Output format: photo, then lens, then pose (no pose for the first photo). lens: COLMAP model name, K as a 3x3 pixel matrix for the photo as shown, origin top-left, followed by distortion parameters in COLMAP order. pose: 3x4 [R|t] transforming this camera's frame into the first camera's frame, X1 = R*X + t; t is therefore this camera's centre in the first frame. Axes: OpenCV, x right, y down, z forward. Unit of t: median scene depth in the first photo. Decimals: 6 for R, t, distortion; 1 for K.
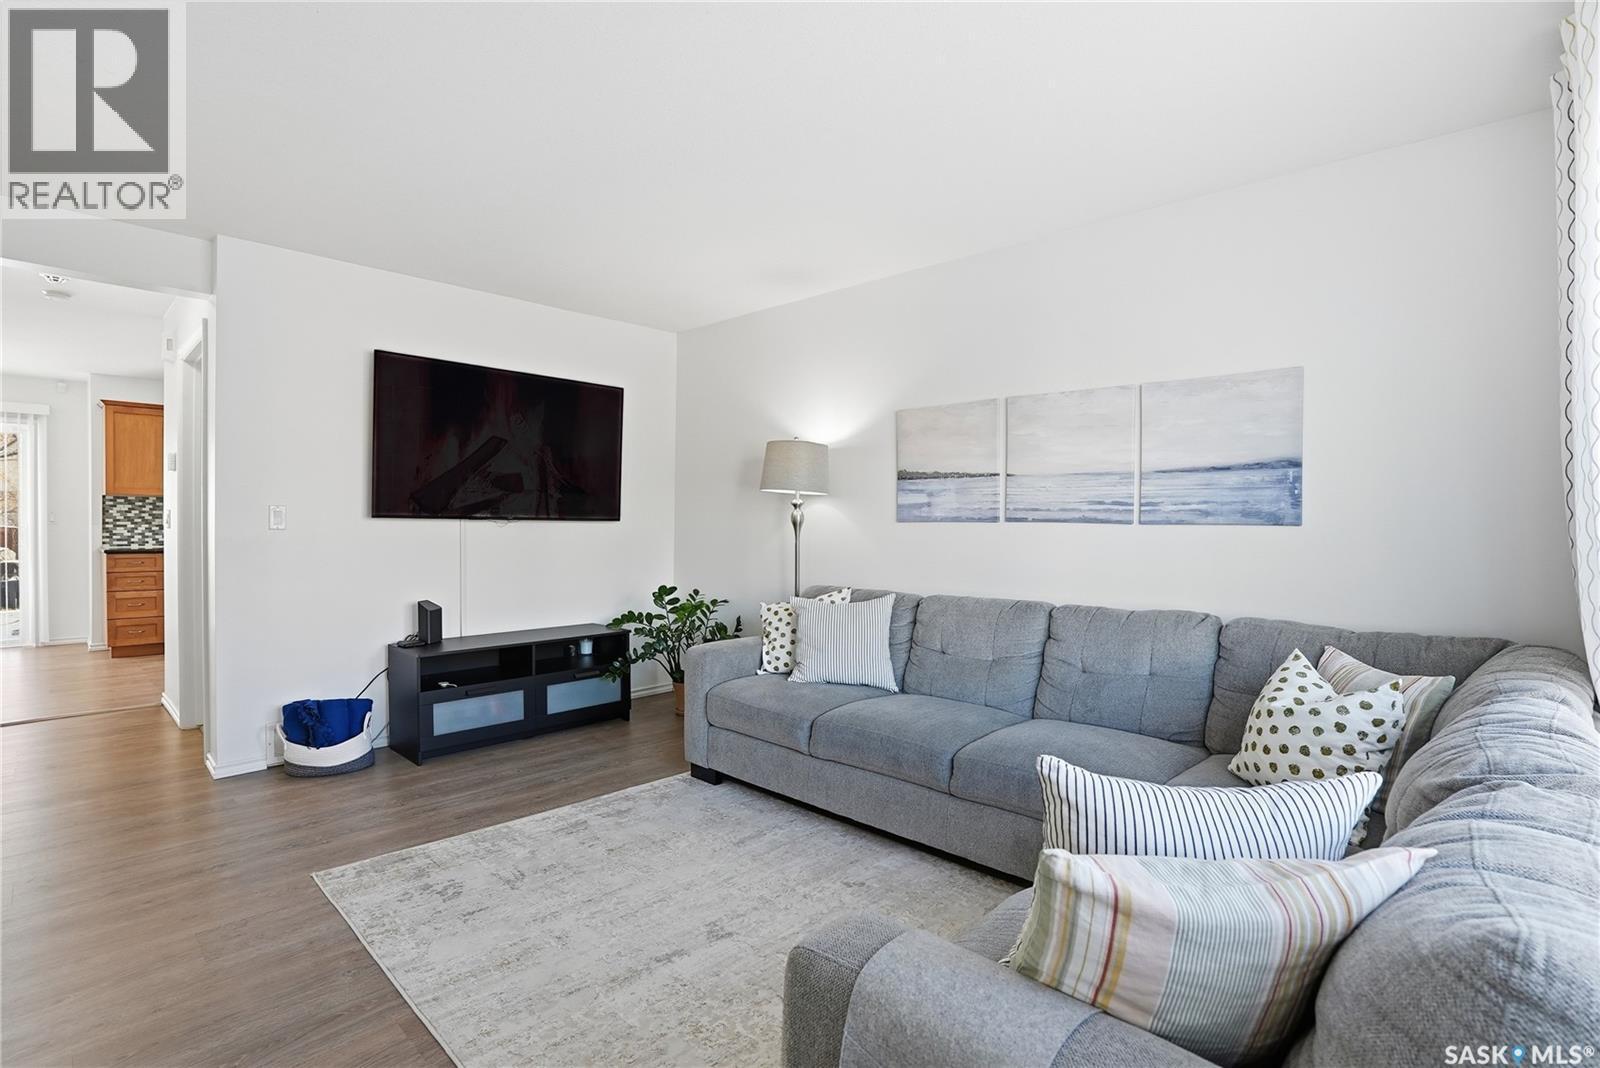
lens RADIAL K [[745.3, 0, 821.3], [0, 745.3, 531.8], [0, 0, 1]] dist [-0.067942, 0.021260]
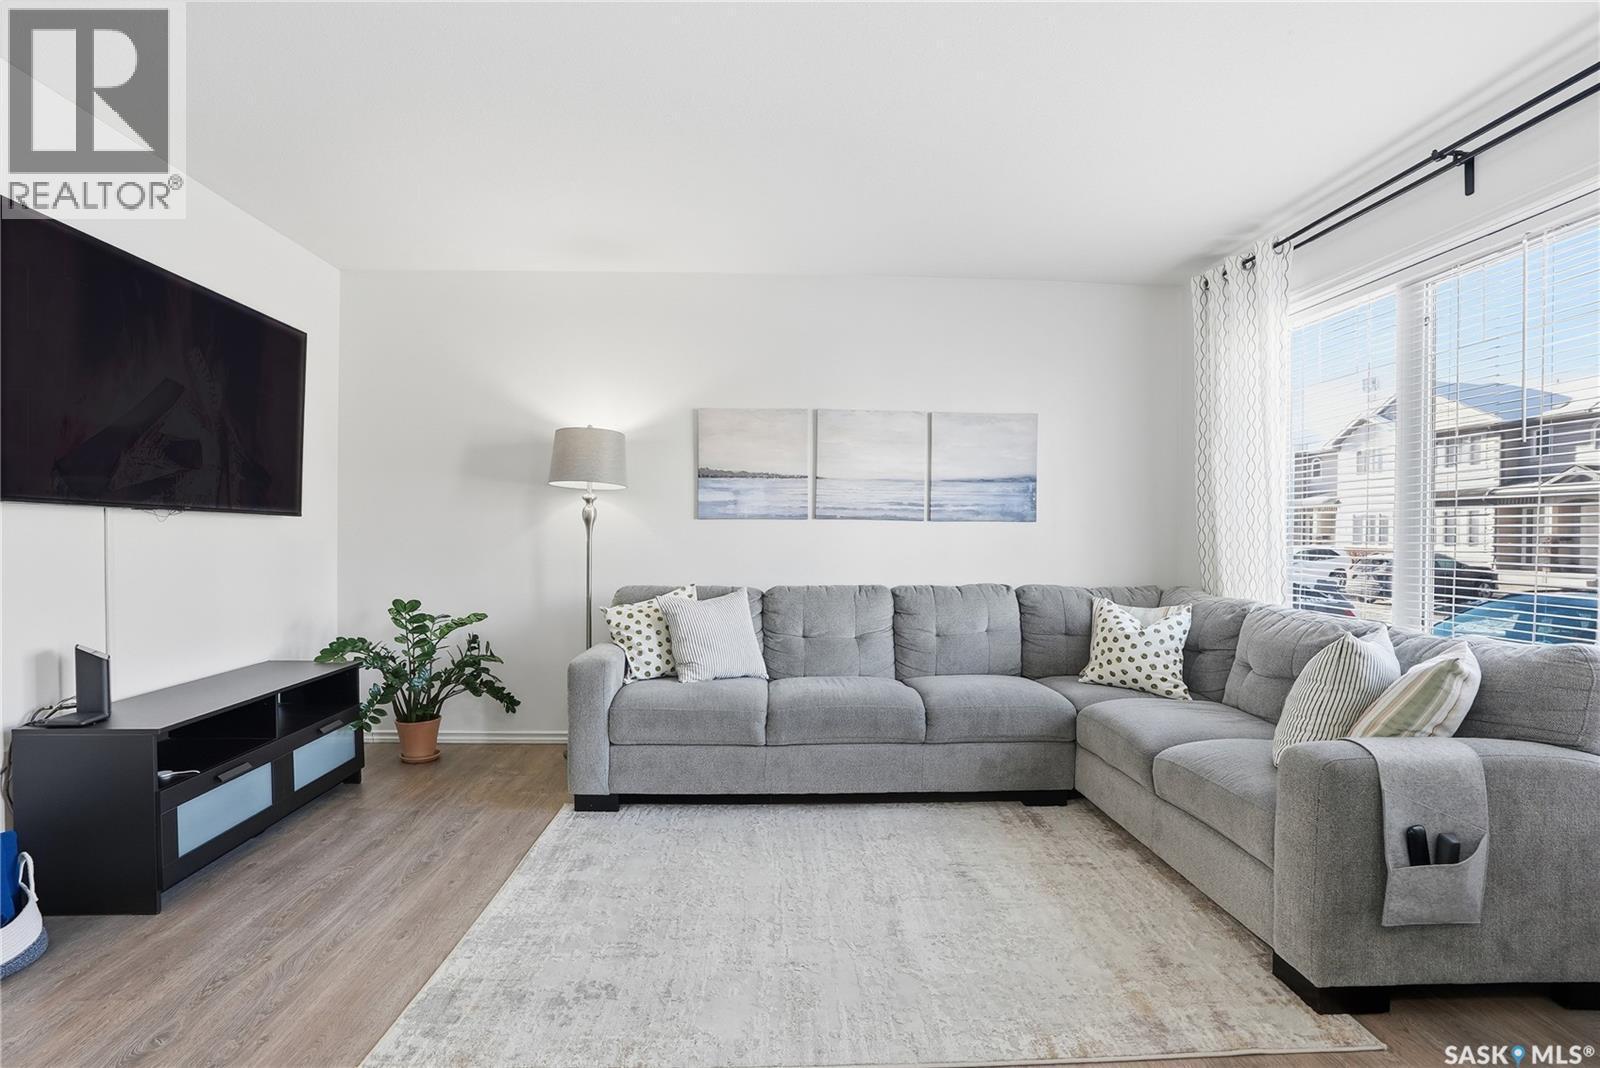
lens RADIAL K [[768.4, 0, 788.4], [0, 768.4, 548.0], [0, 0, 1]] dist [-0.066168, 0.025216]
pose [[0.708631, -0.015993, 0.705398, -0.604950], [0.009576, 0.999869, 0.013049, 0.015084], [-0.705515, -0.002492, 0.708691, 0.195582]]
